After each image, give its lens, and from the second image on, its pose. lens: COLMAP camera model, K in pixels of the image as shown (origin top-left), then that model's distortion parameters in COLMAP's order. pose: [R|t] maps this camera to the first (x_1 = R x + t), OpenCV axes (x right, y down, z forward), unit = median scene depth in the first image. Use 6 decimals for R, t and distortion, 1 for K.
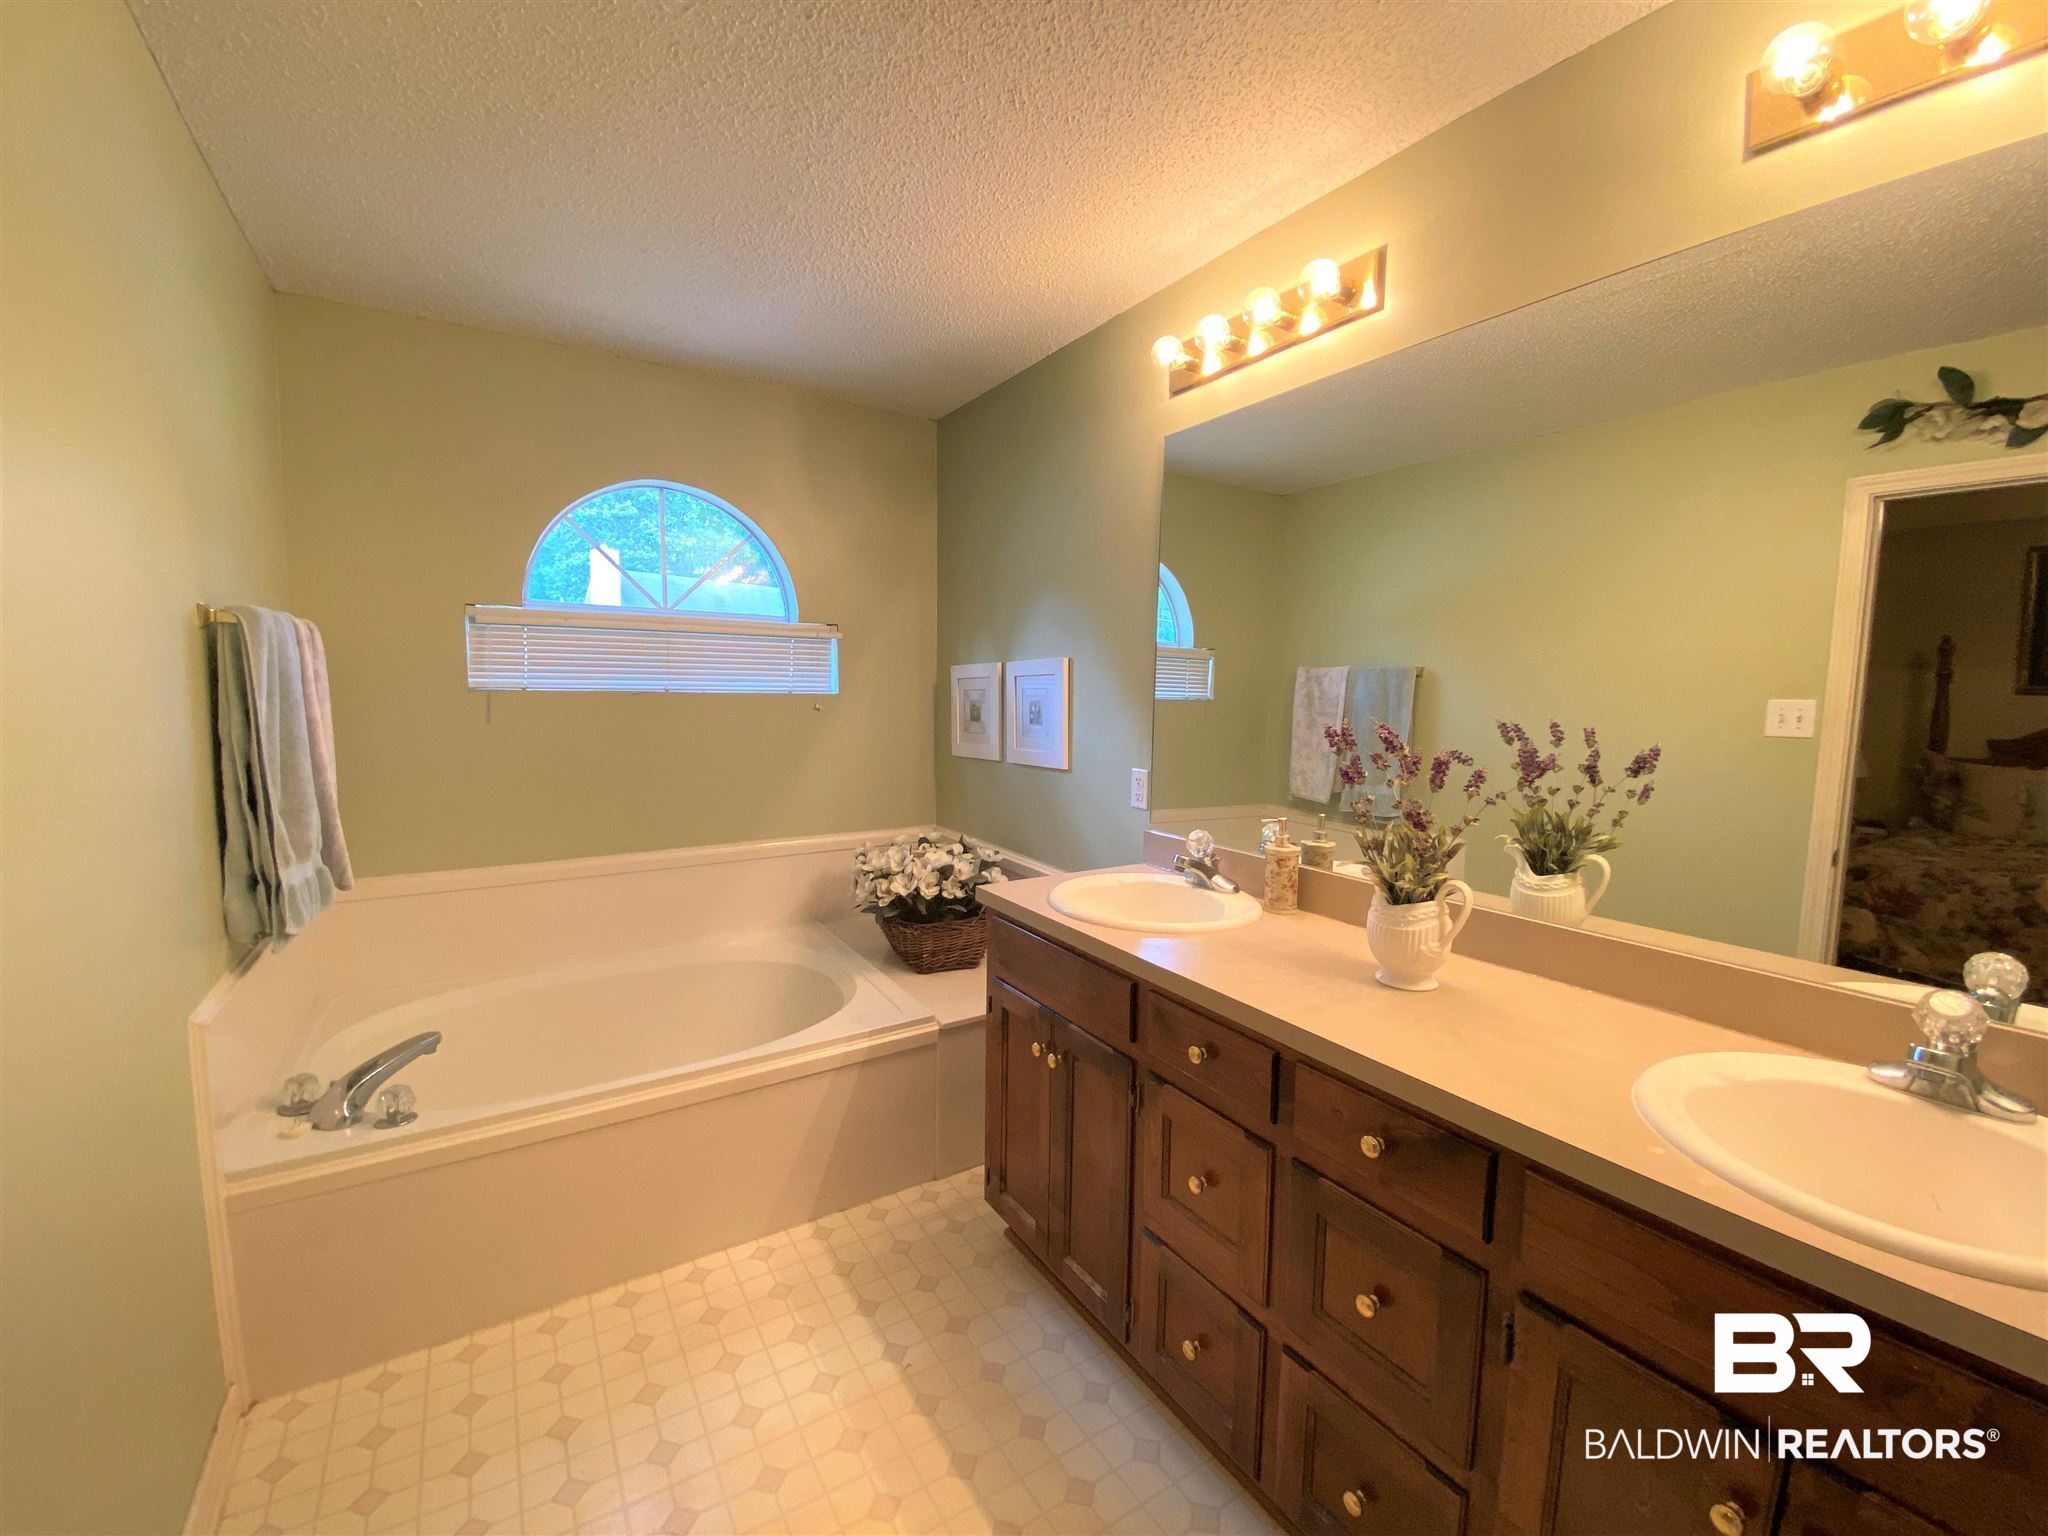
lens RADIAL K [[854.5, 0, 1020.3], [0, 854.5, 763.8], [0, 0, 1]] dist [0.000961, -0.019315]
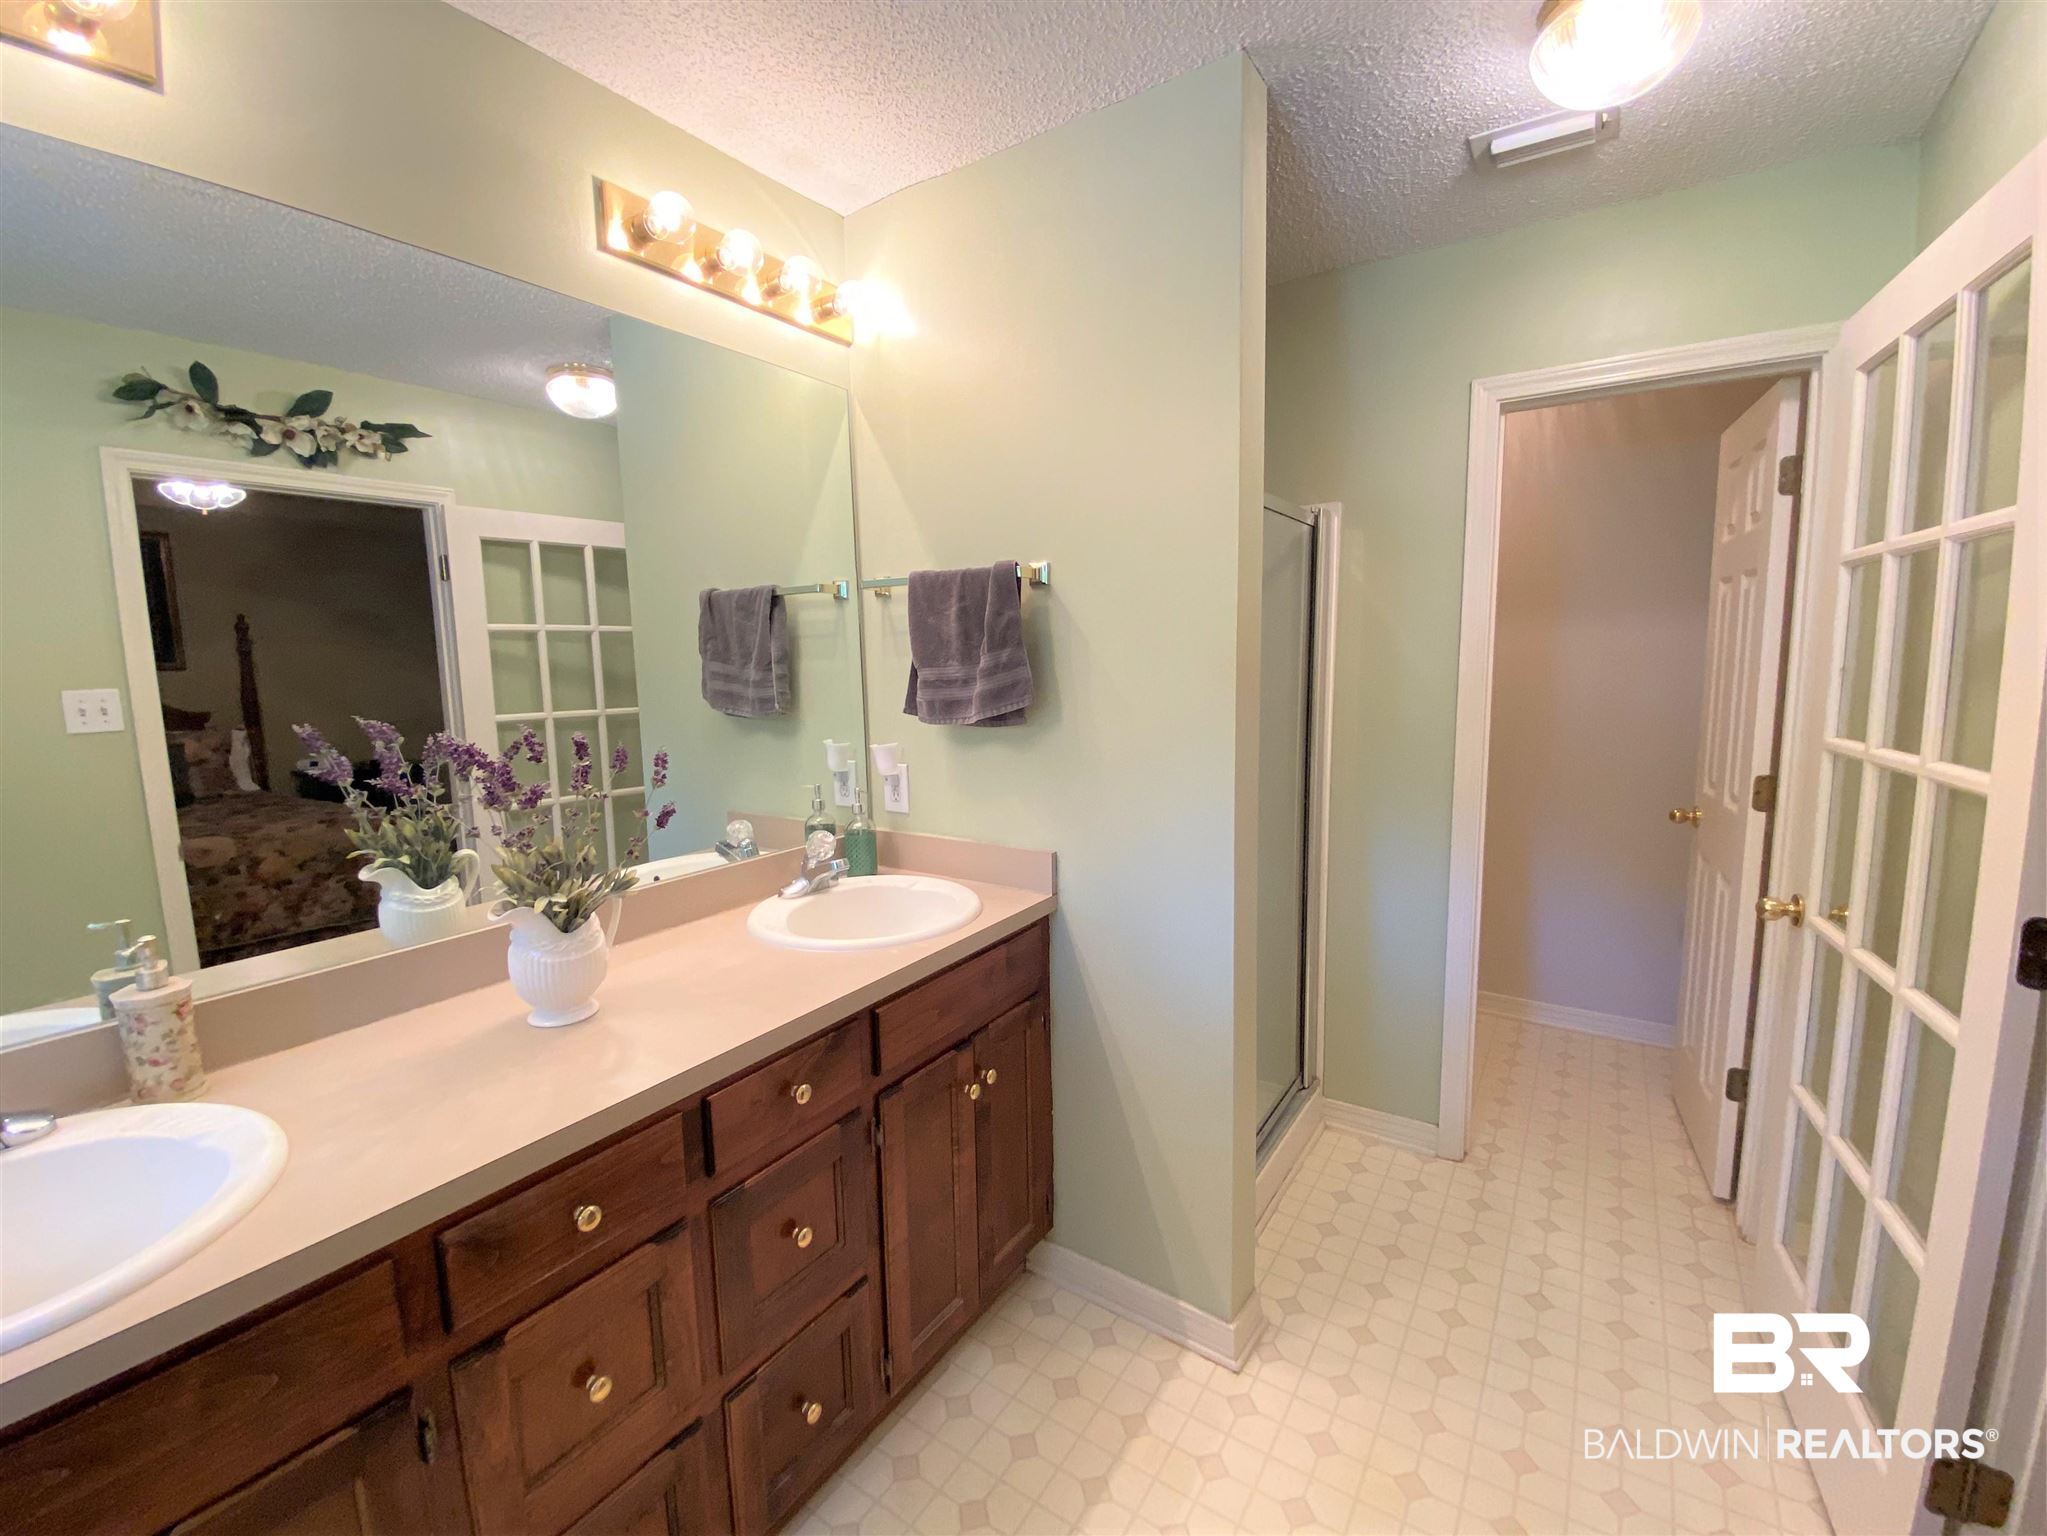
lens RADIAL K [[854.0, 0, 1019.8], [0, 854.0, 763.8], [0, 0, 1]] dist [0.000961, -0.019315]
pose [[-0.428405, -0.119951, 0.895590, -0.476135], [0.094691, 0.979733, 0.176516, -0.102883], [-0.898612, 0.160424, -0.408364, 0.822066]]
